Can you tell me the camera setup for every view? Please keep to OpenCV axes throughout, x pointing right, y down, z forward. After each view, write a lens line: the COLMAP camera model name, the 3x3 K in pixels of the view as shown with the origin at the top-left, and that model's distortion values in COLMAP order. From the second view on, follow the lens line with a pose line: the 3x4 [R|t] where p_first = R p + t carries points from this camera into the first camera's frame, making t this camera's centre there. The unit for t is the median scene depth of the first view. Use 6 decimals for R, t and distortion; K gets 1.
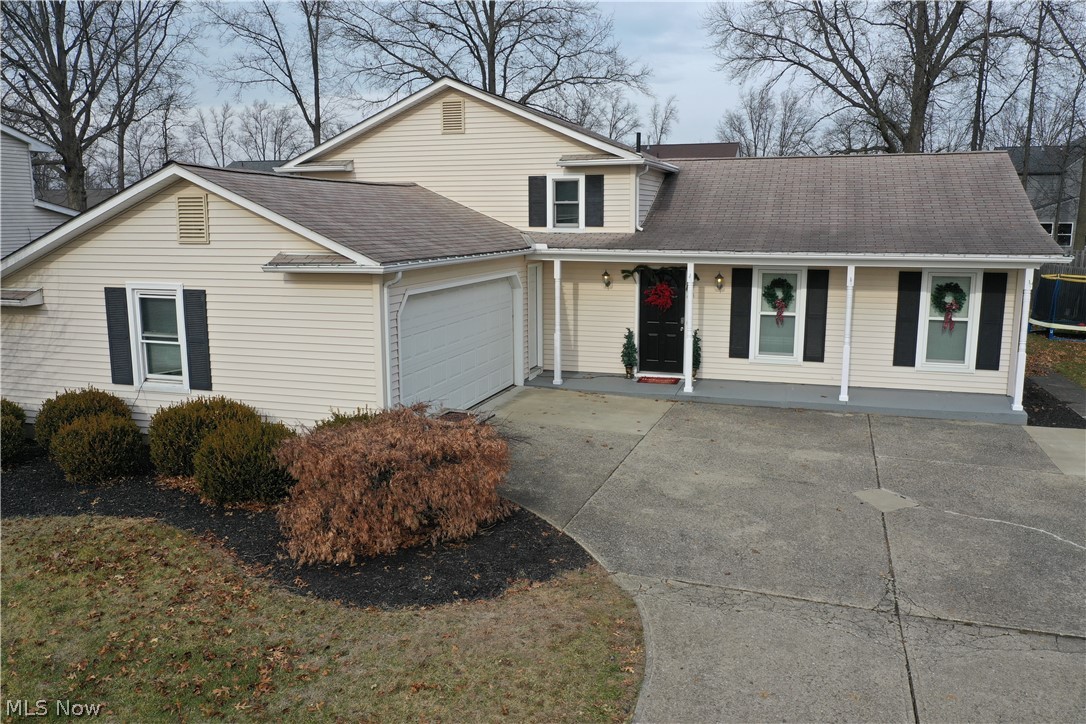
lens RADIAL K [[856.4, 0, 537.9], [0, 856.4, 362.3], [0, 0, 1]] dist [-0.005199, 0.000077]
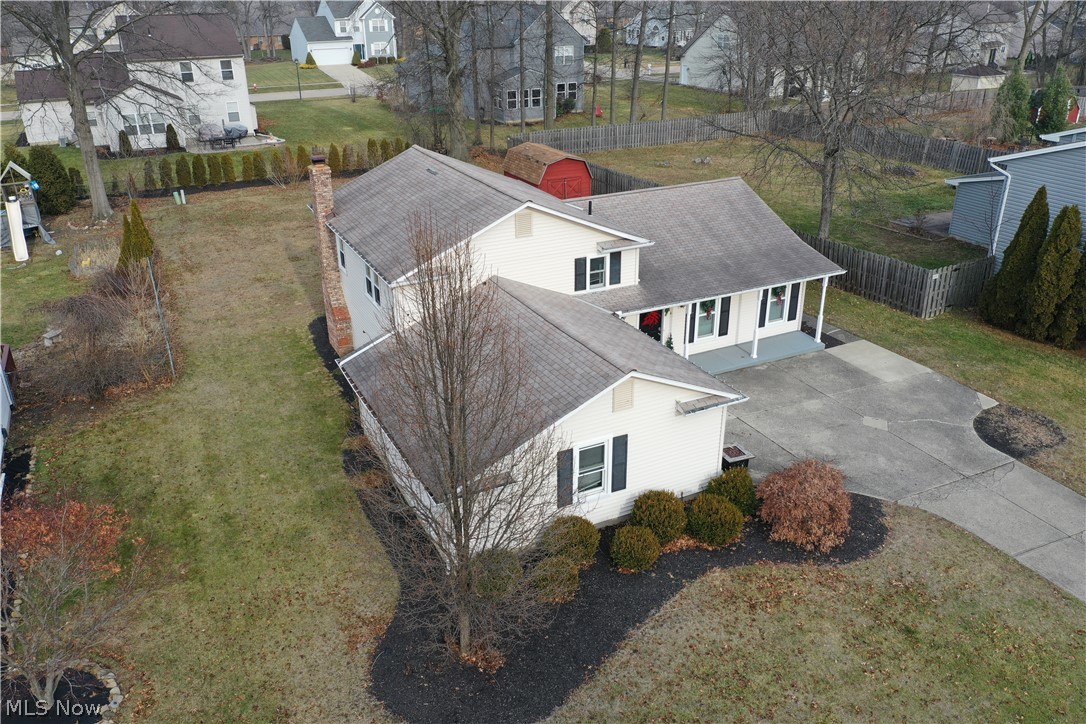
lens RADIAL K [[856.4, 0, 537.9], [0, 856.4, 362.3], [0, 0, 1]] dist [-0.005199, 0.000077]
pose [[0.712242, -0.293121, 0.637802, -1.054023], [0.123734, 0.946836, 0.296971, -0.500957], [-0.690942, -0.132597, 0.710645, -0.006275]]
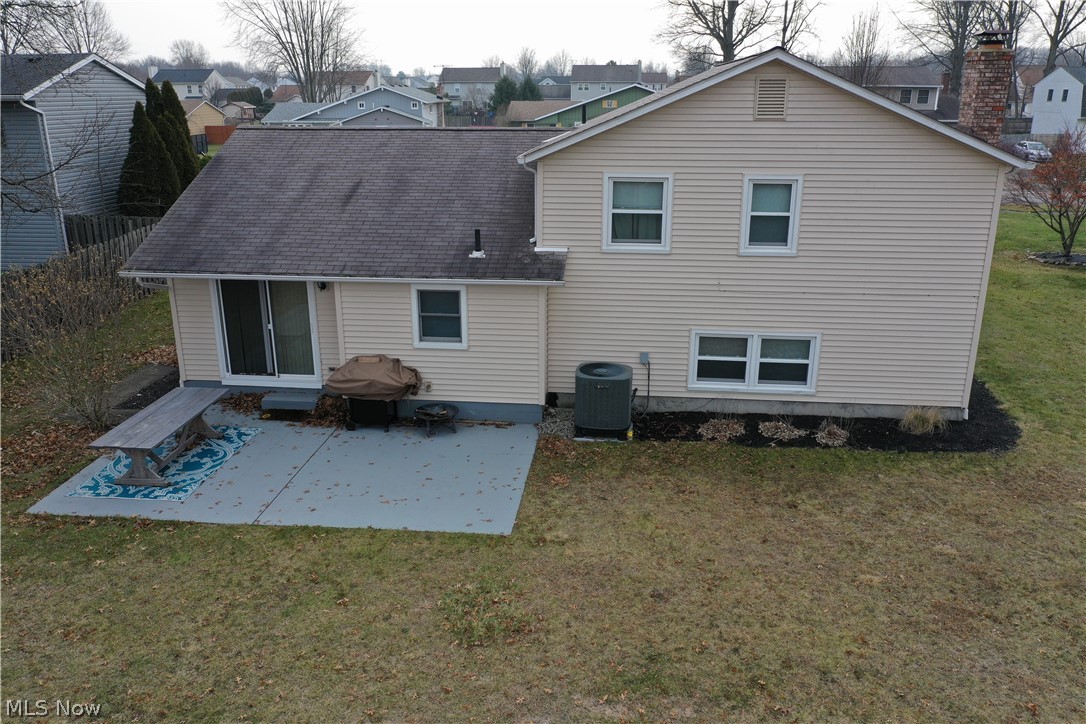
lens RADIAL K [[856.4, 0, 537.9], [0, 856.4, 362.3], [0, 0, 1]] dist [-0.005199, 0.000077]
pose [[-0.977568, 0.069375, -0.198867, 0.456443], [-0.030248, 0.888165, 0.458528, -0.527912], [0.208437, 0.454258, -0.866143, 2.311261]]
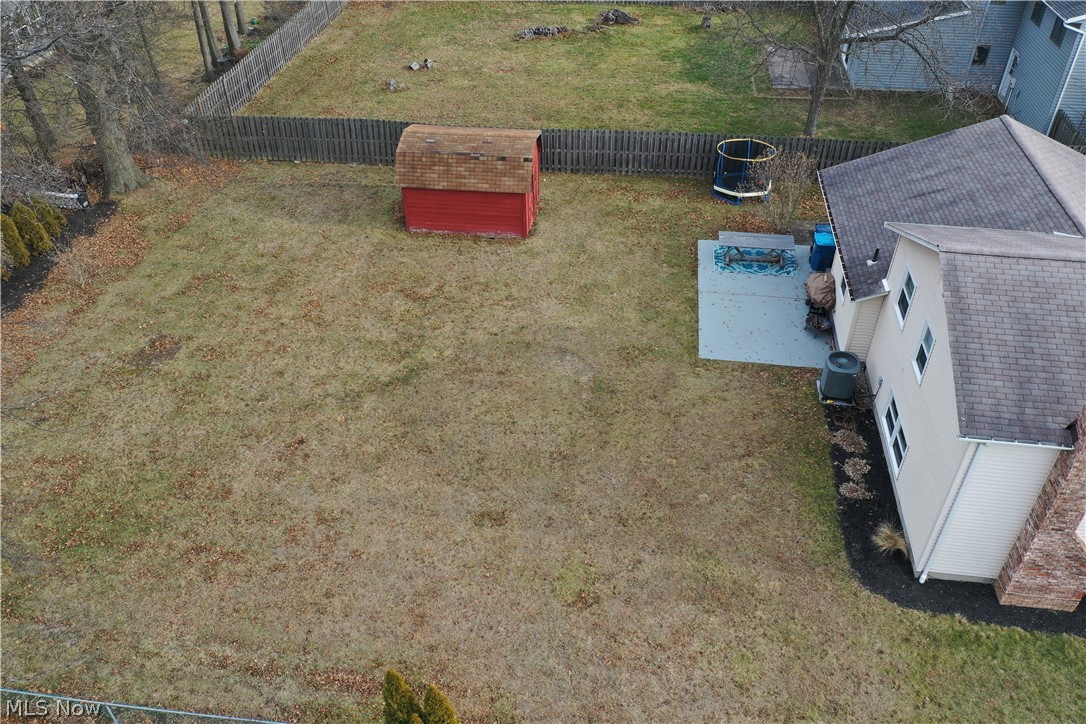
lens RADIAL K [[856.4, 0, 537.9], [0, 856.4, 362.3], [0, 0, 1]] dist [-0.005199, 0.000077]
pose [[-0.179262, -0.611346, 0.770792, -0.759961], [0.170769, 0.752254, 0.636358, -1.092242], [-0.968867, 0.245702, -0.030452, 2.102551]]
